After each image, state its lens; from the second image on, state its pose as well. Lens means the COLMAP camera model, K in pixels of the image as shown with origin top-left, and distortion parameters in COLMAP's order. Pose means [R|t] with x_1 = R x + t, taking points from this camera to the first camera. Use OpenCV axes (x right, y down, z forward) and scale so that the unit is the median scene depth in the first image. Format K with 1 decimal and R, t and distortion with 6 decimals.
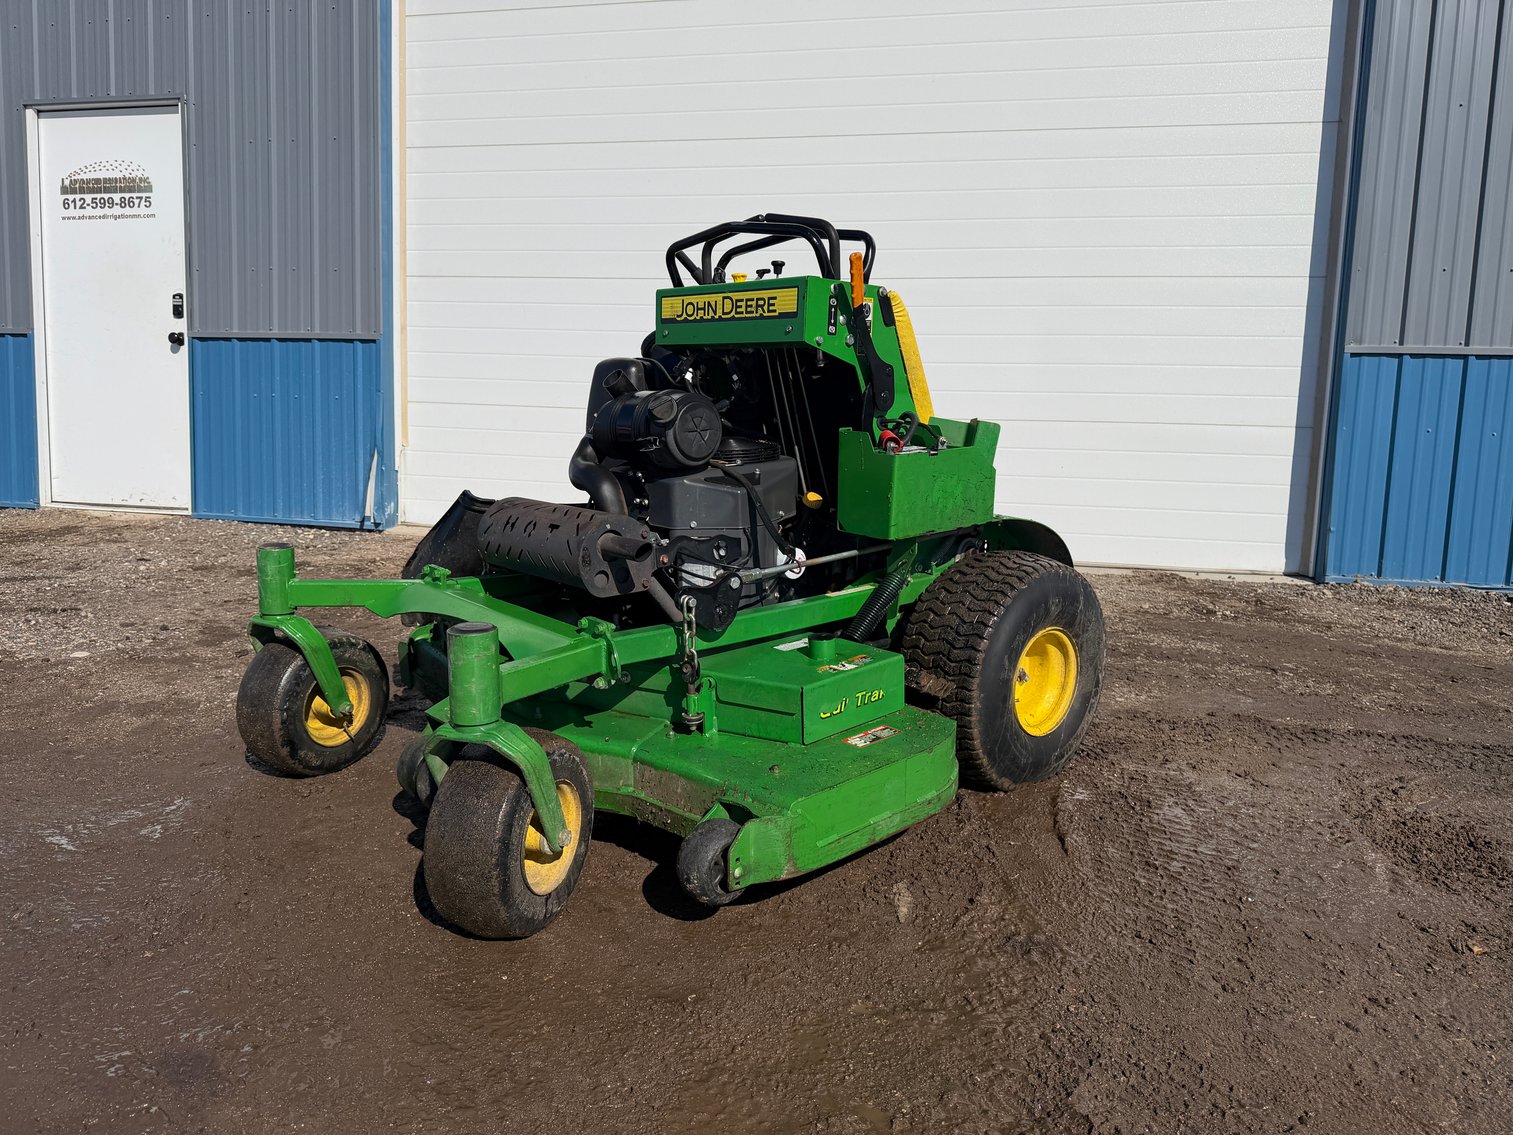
lens RADIAL K [[1071.2, 0, 756.5], [0, 1071.2, 567.5], [0, 0, 1]] dist [-0.011339, -0.004798]
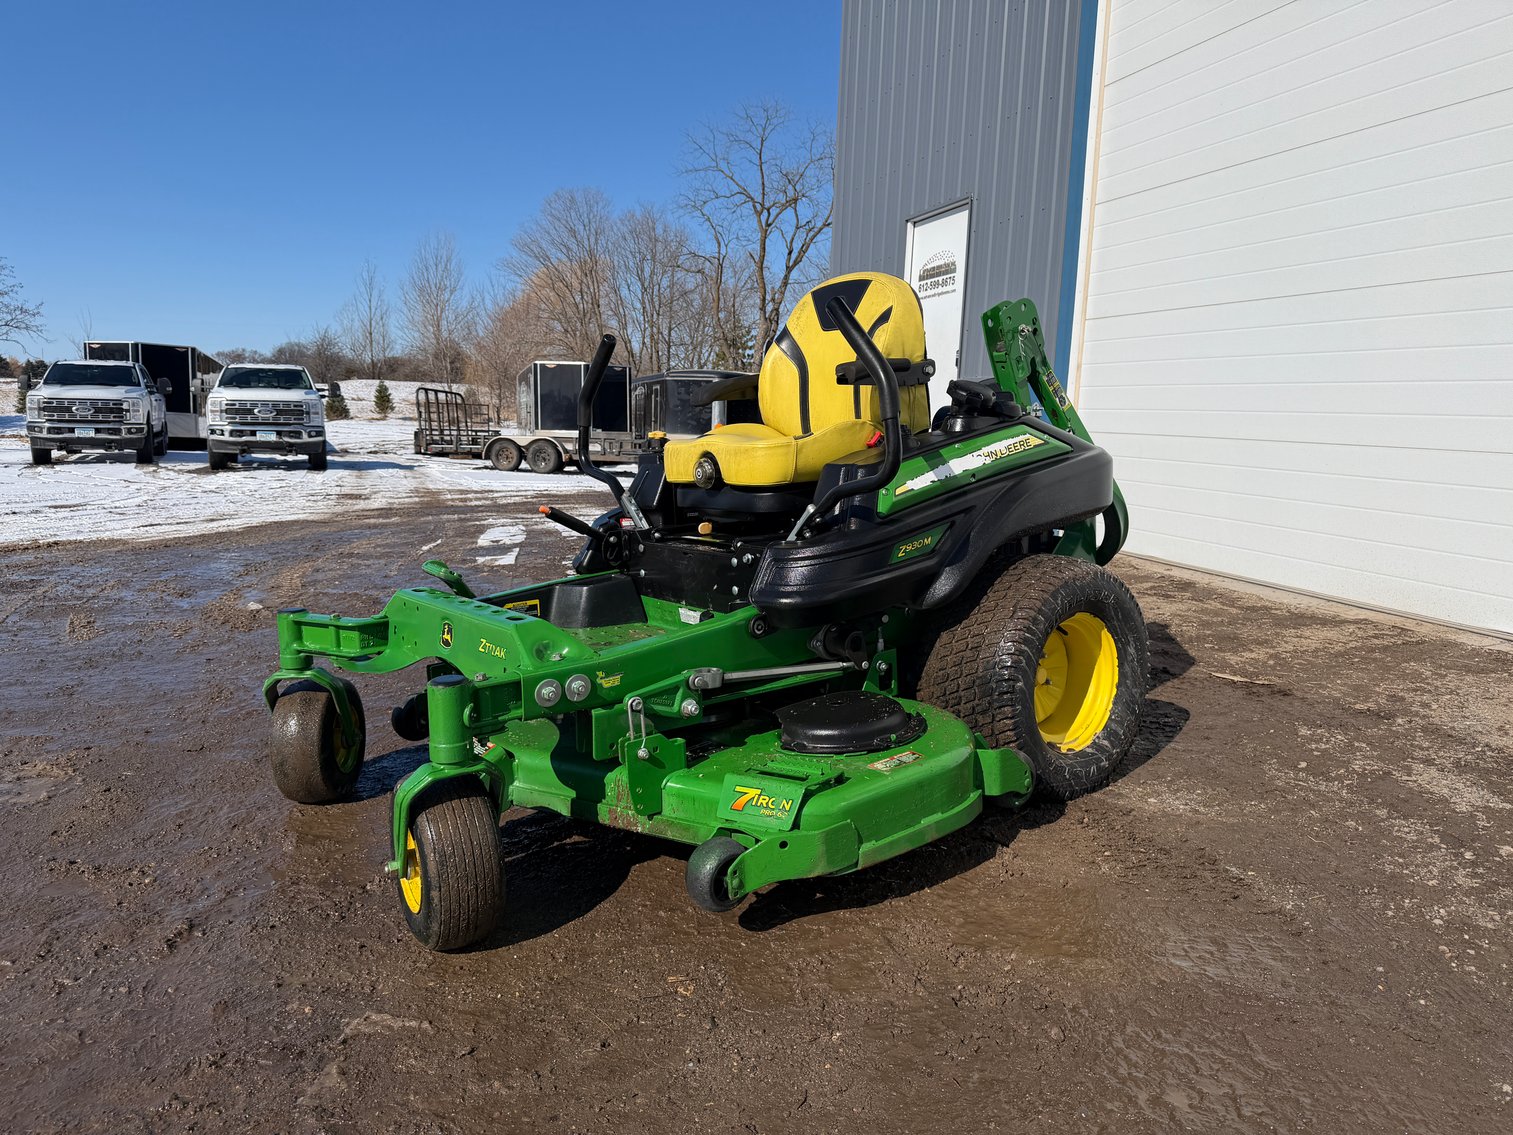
lens RADIAL K [[1071.2, 0, 756.5], [0, 1071.2, 567.5], [0, 0, 1]] dist [-0.011339, -0.004798]
pose [[0.509261, 0.103468, -0.854370, 0.475982], [-0.124709, 0.991140, 0.045697, -0.024541], [0.851529, 0.083276, 0.517652, 0.147932]]
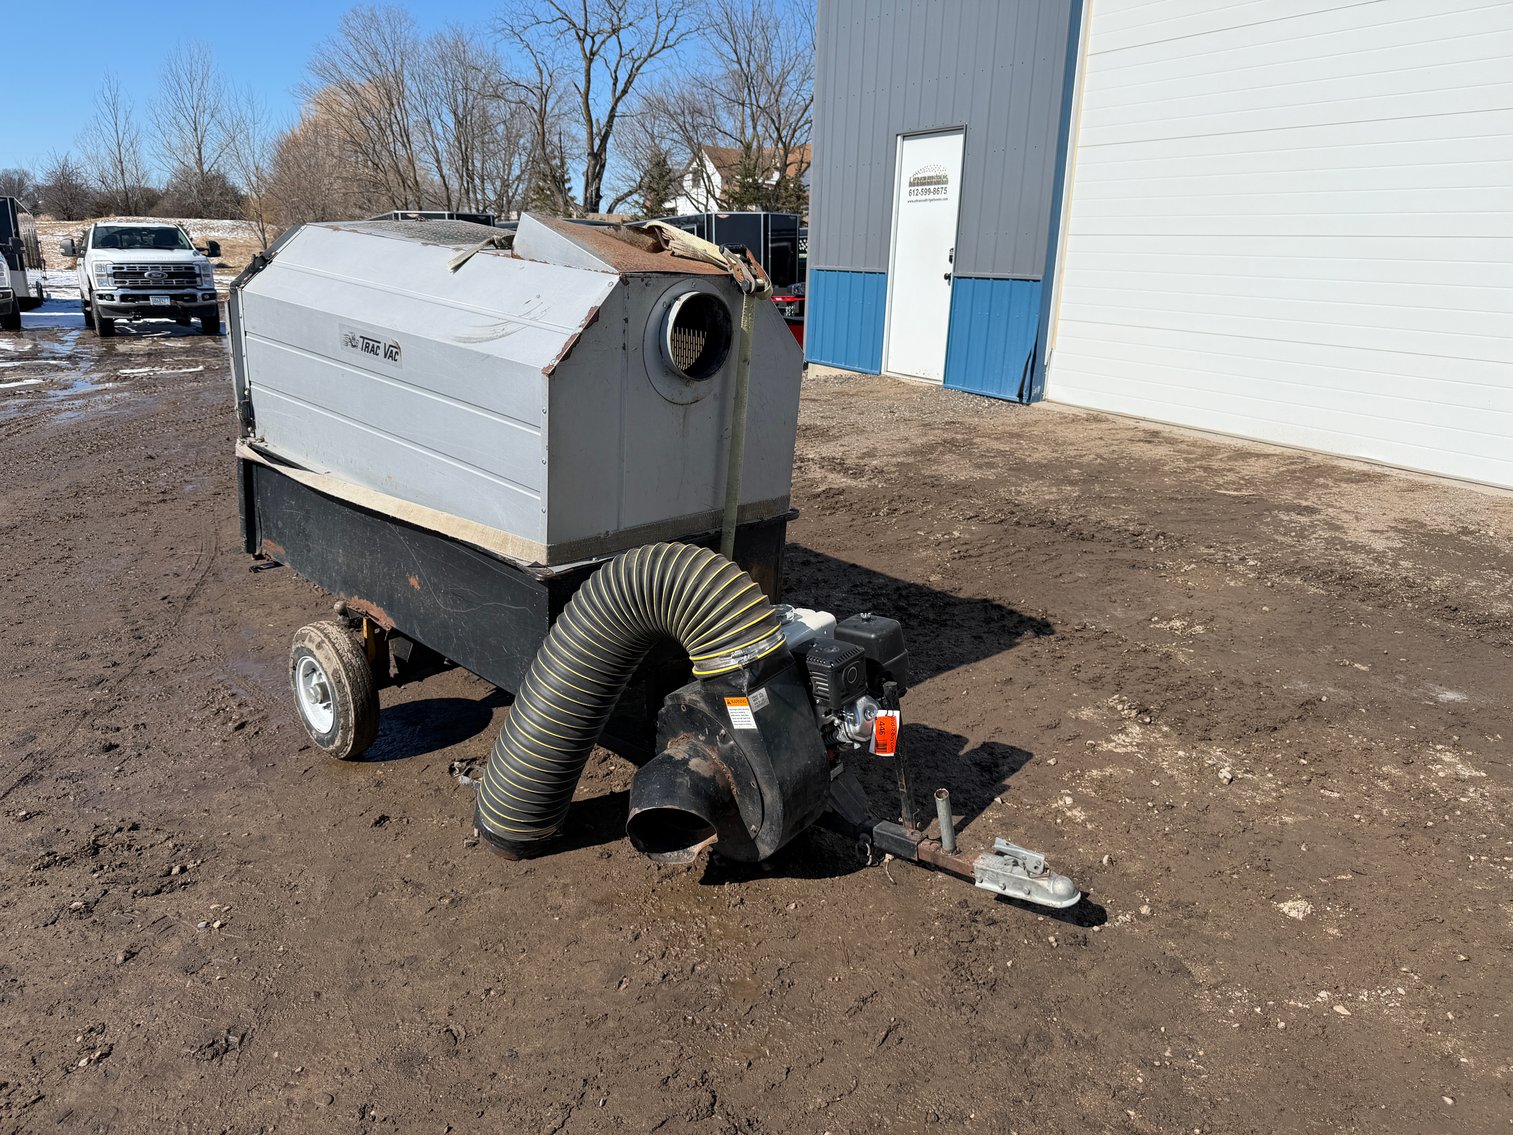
lens RADIAL K [[1071.2, 0, 756.5], [0, 1071.2, 567.5], [0, 0, 1]] dist [-0.011339, -0.004798]
pose [[0.648443, 0.194823, -0.735912, 0.579217], [-0.099720, 0.980106, 0.171603, -0.028677], [0.754704, -0.037889, 0.654971, -0.327871]]
